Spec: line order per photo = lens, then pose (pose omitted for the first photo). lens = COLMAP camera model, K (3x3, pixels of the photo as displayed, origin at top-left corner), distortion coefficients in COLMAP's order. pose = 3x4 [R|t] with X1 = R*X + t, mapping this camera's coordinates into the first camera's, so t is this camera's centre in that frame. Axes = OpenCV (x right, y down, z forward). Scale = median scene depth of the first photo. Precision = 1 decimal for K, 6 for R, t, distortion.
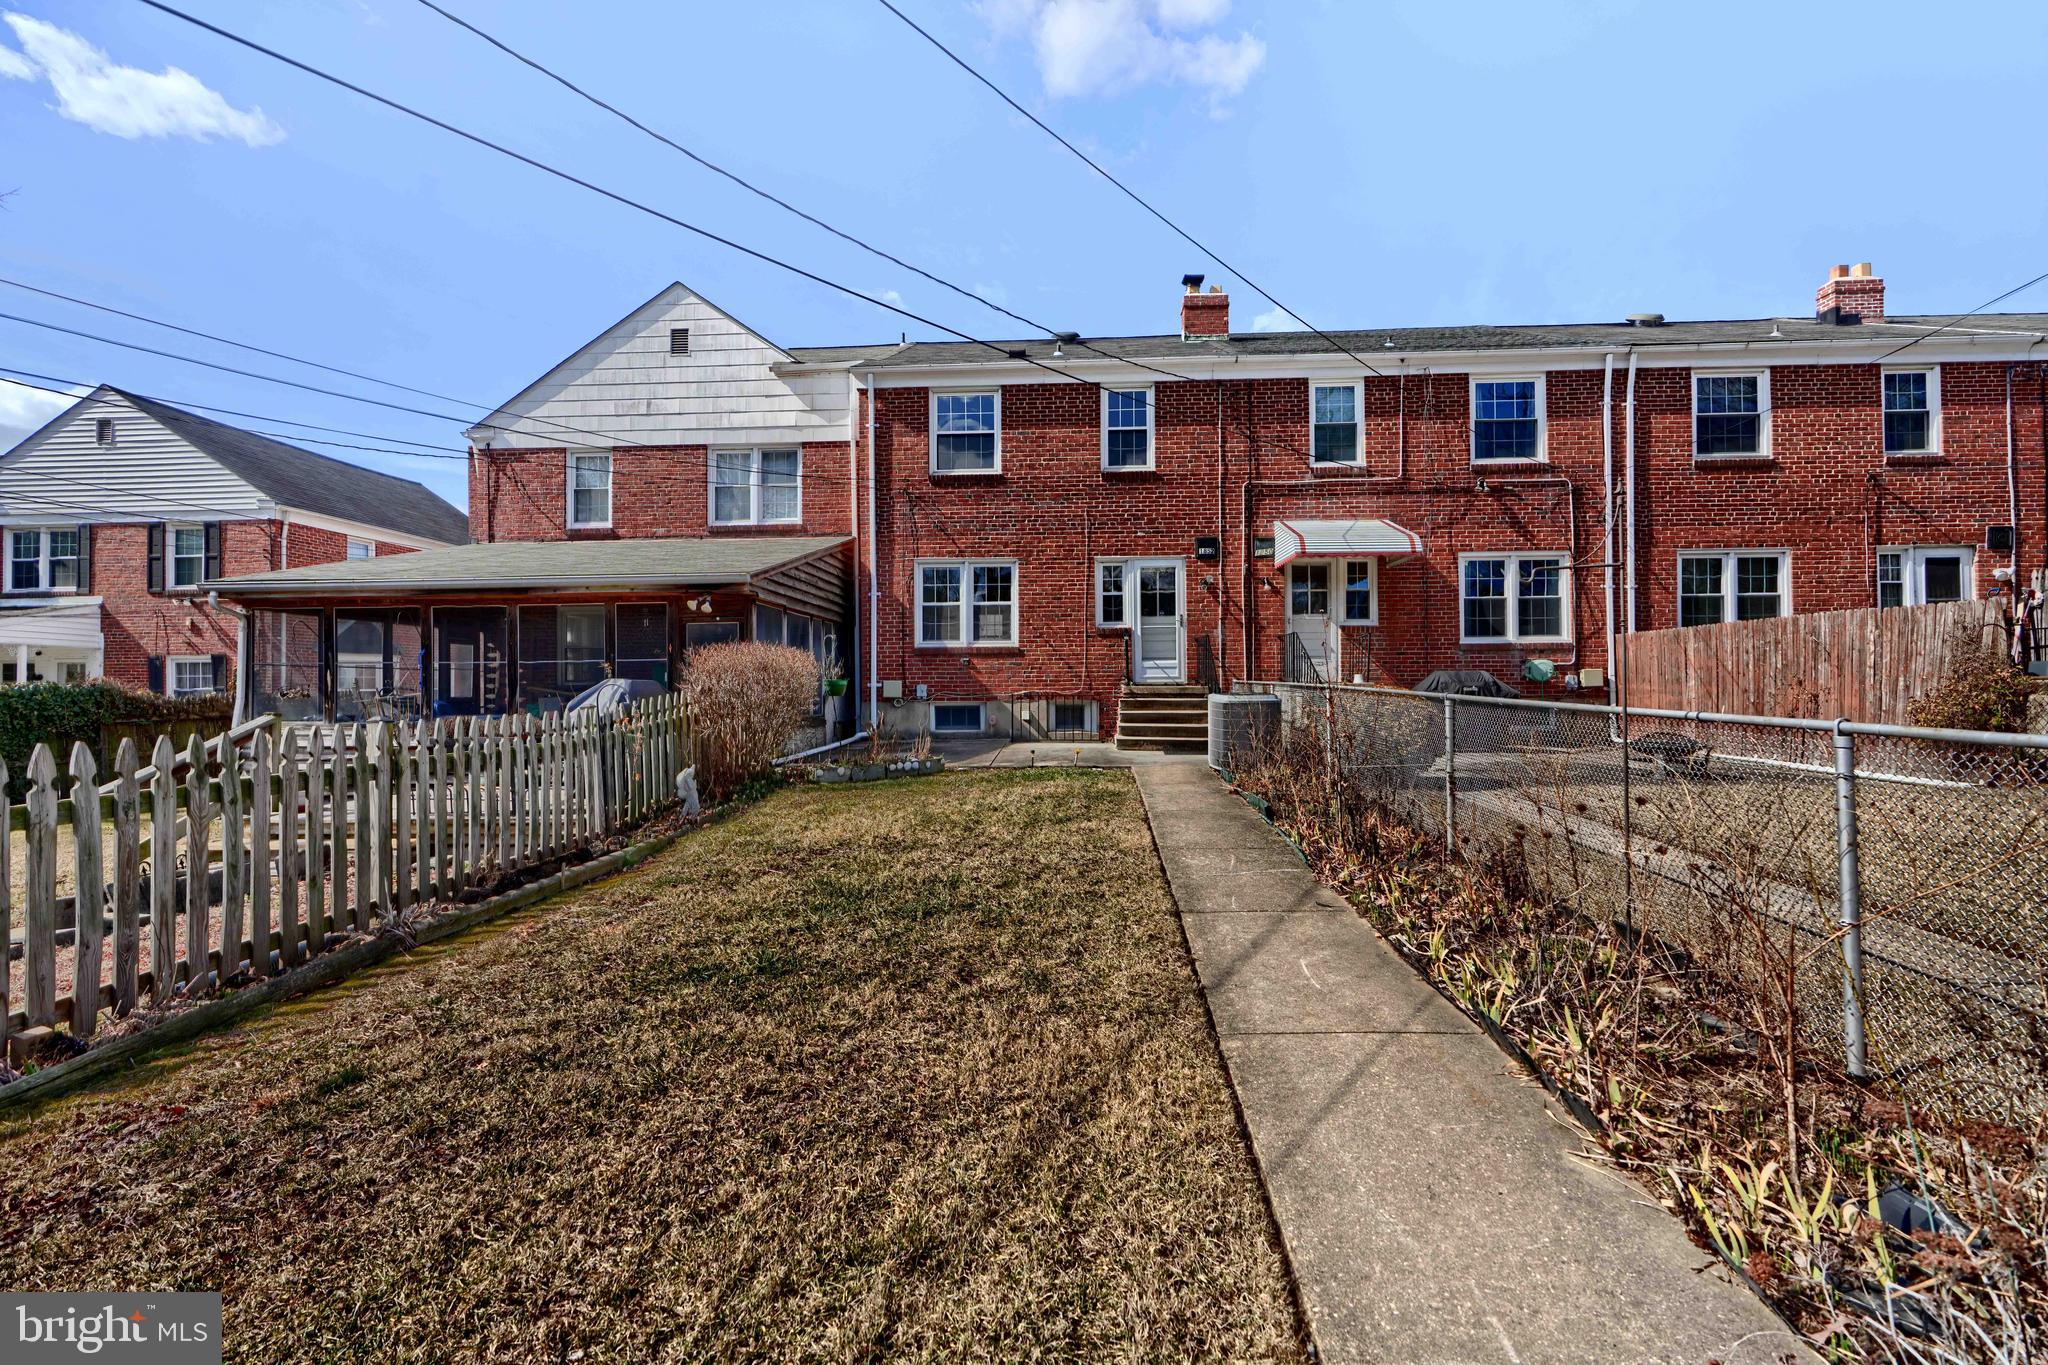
lens RADIAL K [[930.2, 0, 1026.3], [0, 930.2, 674.9], [0, 0, 1]] dist [0.003210, -0.001795]
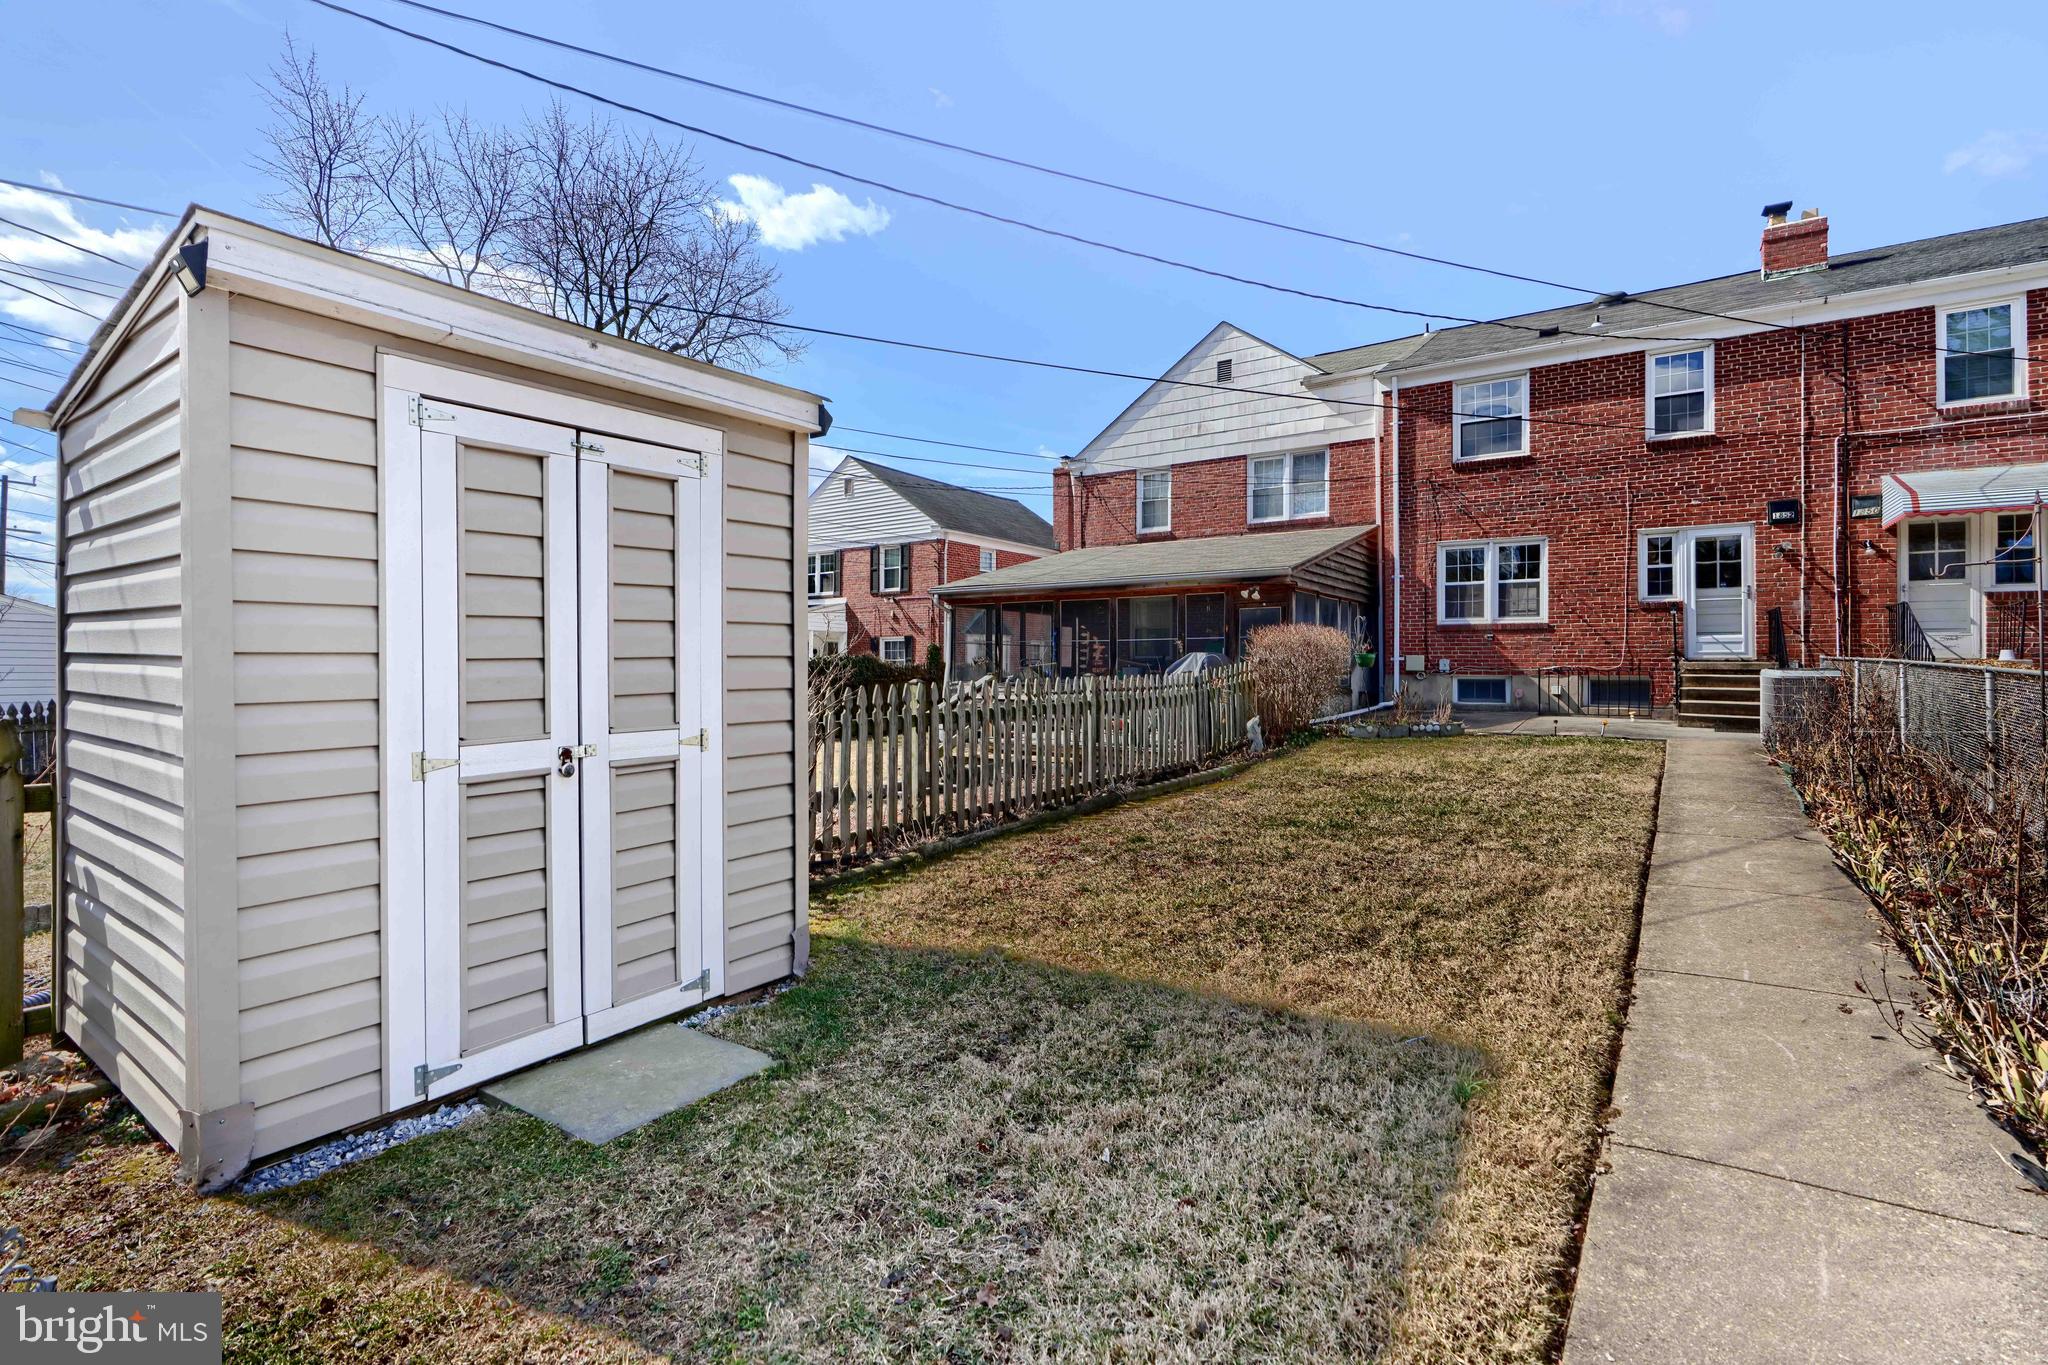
lens RADIAL K [[930.2, 0, 1025.8], [0, 930.2, 657.4], [0, 0, 1]] dist [0.003210, -0.001795]
pose [[0.859222, 0.004290, -0.511585, 0.022459], [-0.001090, 0.999978, 0.006556, 0.001742], [0.511601, -0.005075, 0.859208, -0.170702]]
